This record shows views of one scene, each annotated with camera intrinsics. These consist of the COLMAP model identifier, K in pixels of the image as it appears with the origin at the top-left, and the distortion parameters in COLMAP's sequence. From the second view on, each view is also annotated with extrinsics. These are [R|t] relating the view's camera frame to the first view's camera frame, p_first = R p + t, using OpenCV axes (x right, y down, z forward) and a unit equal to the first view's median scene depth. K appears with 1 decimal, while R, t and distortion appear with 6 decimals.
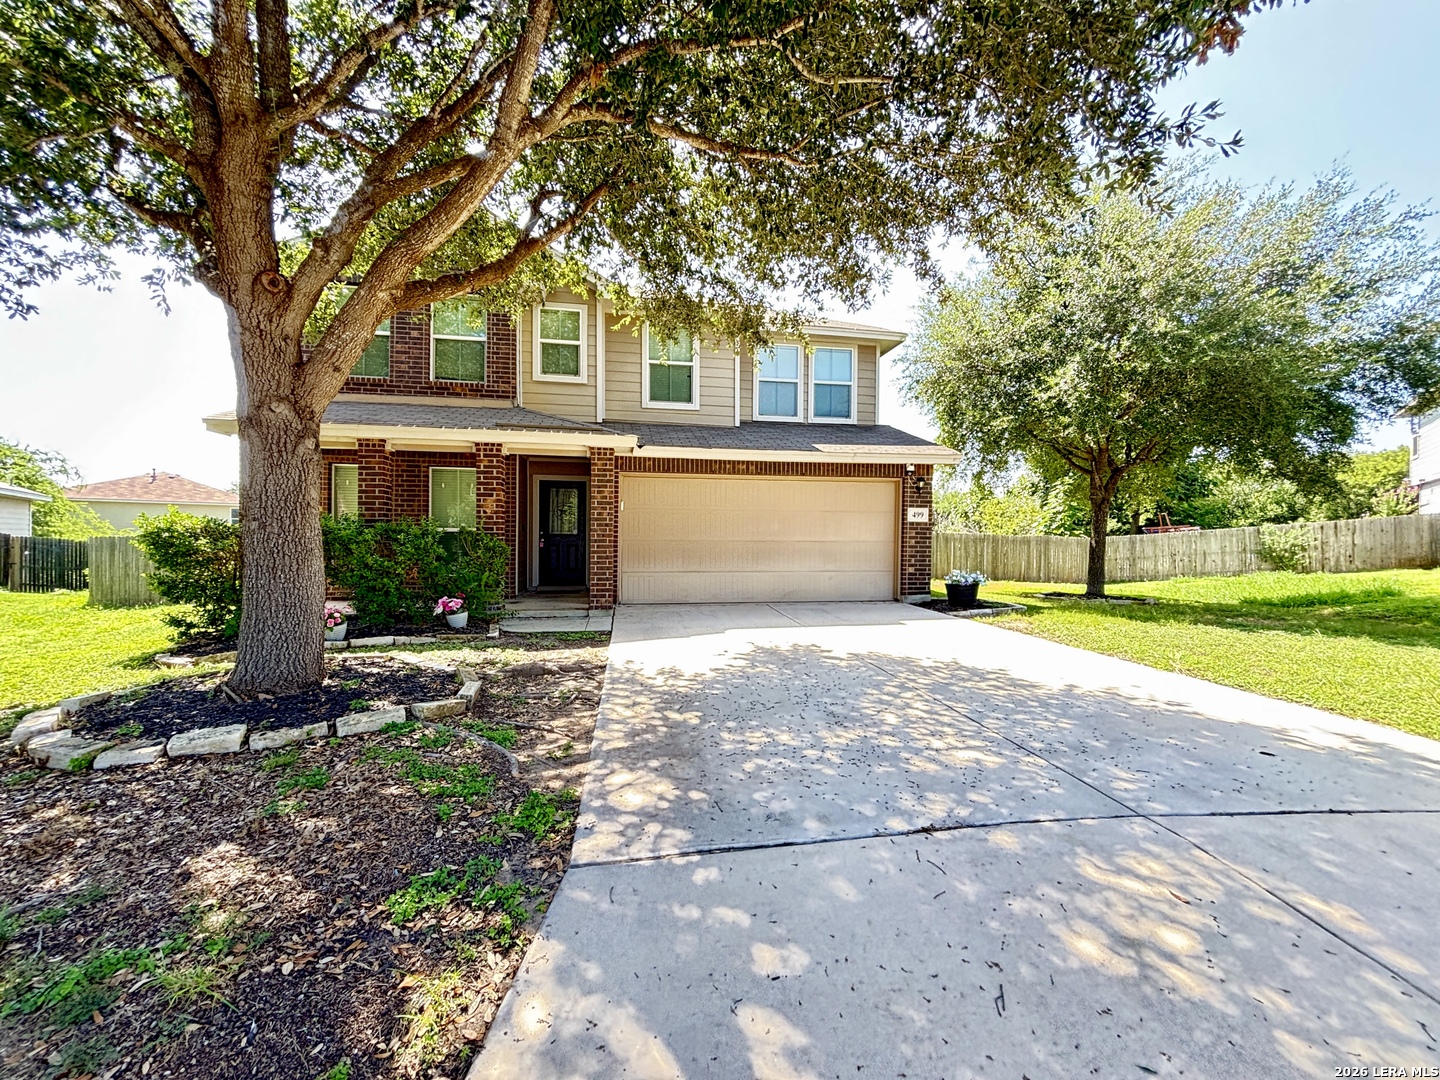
lens RADIAL K [[579.2, 0, 715.7], [0, 579.2, 537.7], [0, 0, 1]] dist [0.001429, -0.000322]
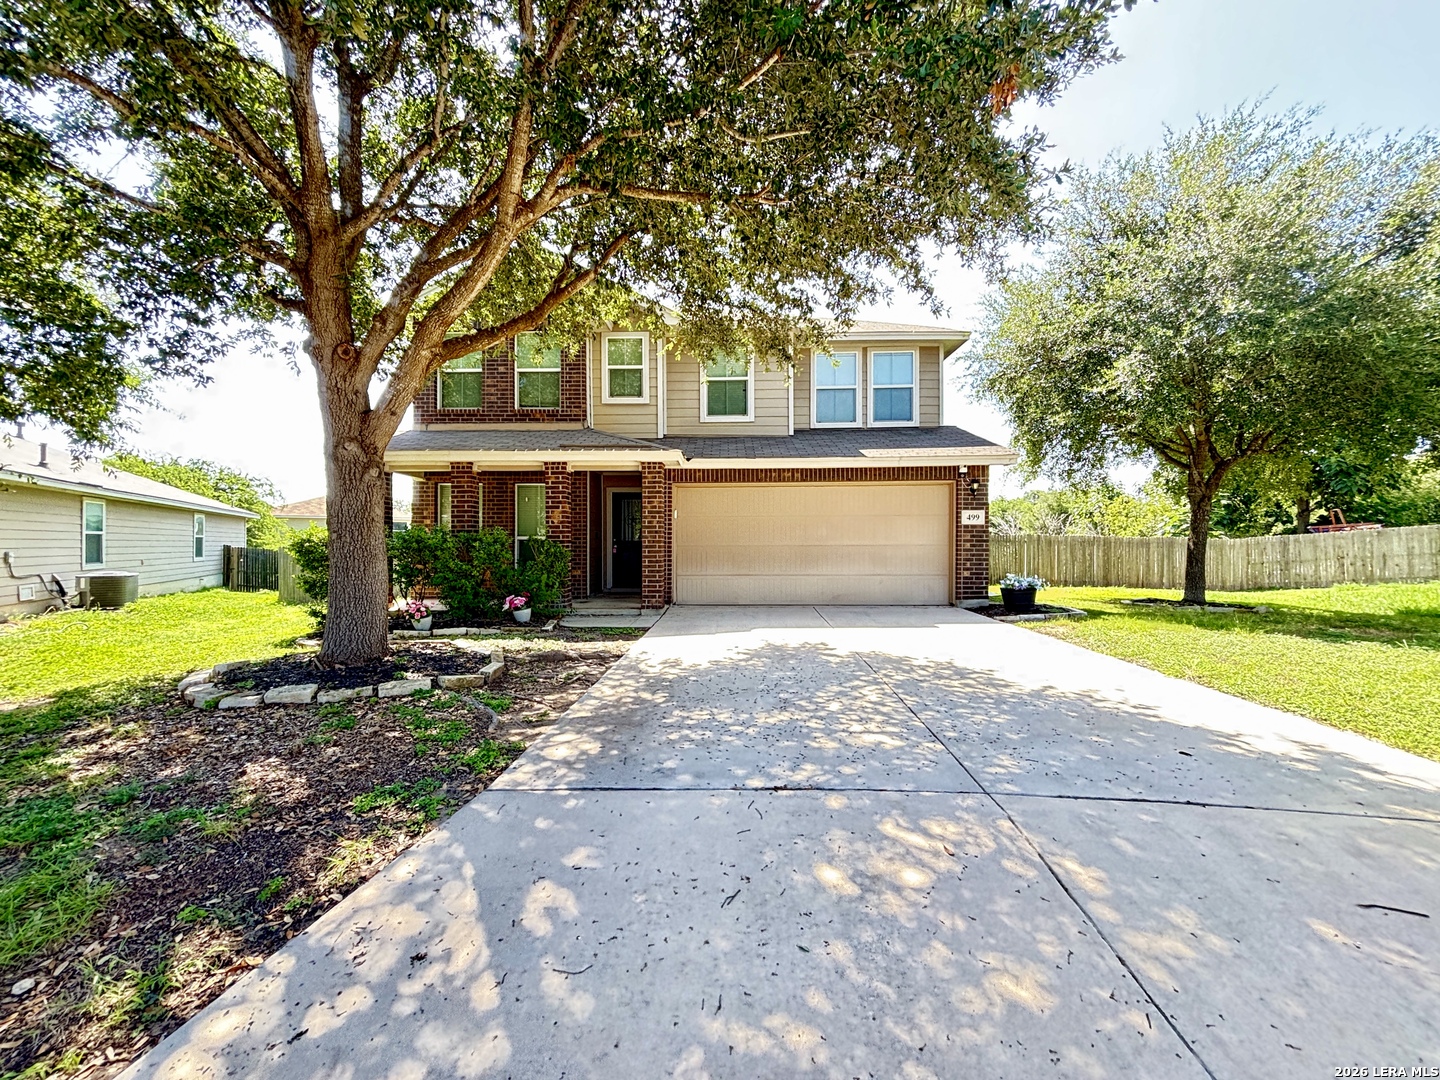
lens RADIAL K [[579.2, 0, 717.9], [0, 579.2, 539.3], [0, 0, 1]] dist [0.001429, -0.000322]
pose [[0.980352, -0.010969, -0.196953, 0.187371], [0.009505, 0.999920, -0.008380, 0.002475], [0.197029, 0.006343, 0.980377, -0.070870]]
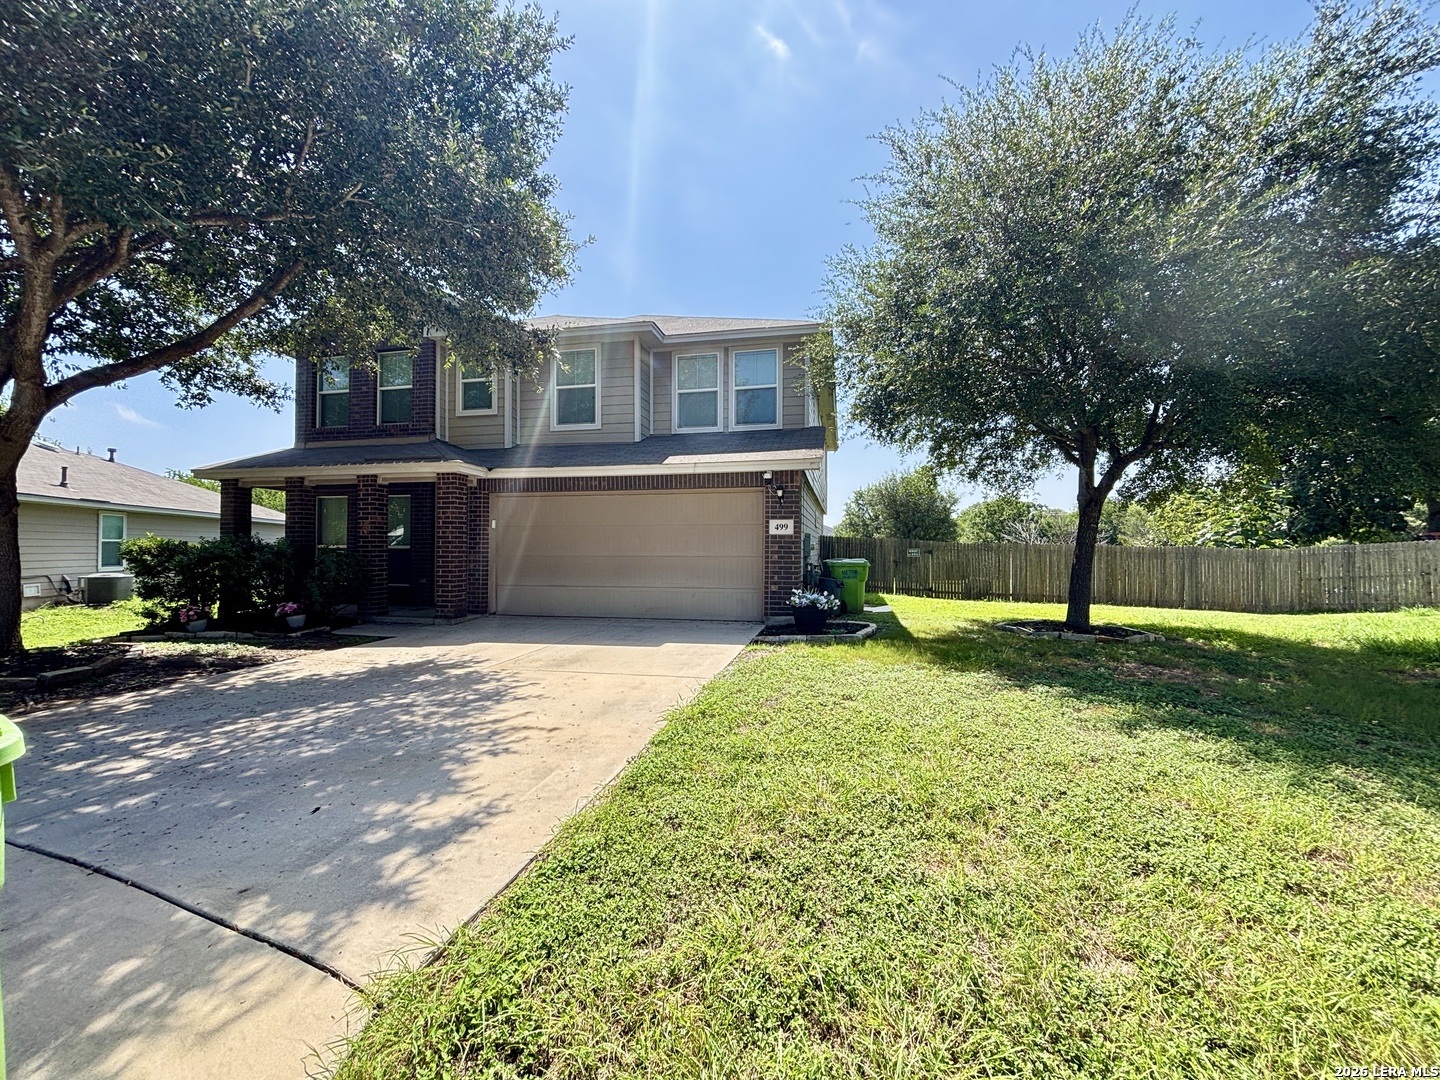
lens RADIAL K [[579.2, 0, 726.1], [0, 579.2, 540.1], [0, 0, 1]] dist [0.001429, -0.000322]
pose [[0.927511, -0.010655, -0.373644, 0.951922], [0.004293, 0.999831, -0.017855, -0.005378], [0.373771, 0.014956, 0.927400, 0.216194]]
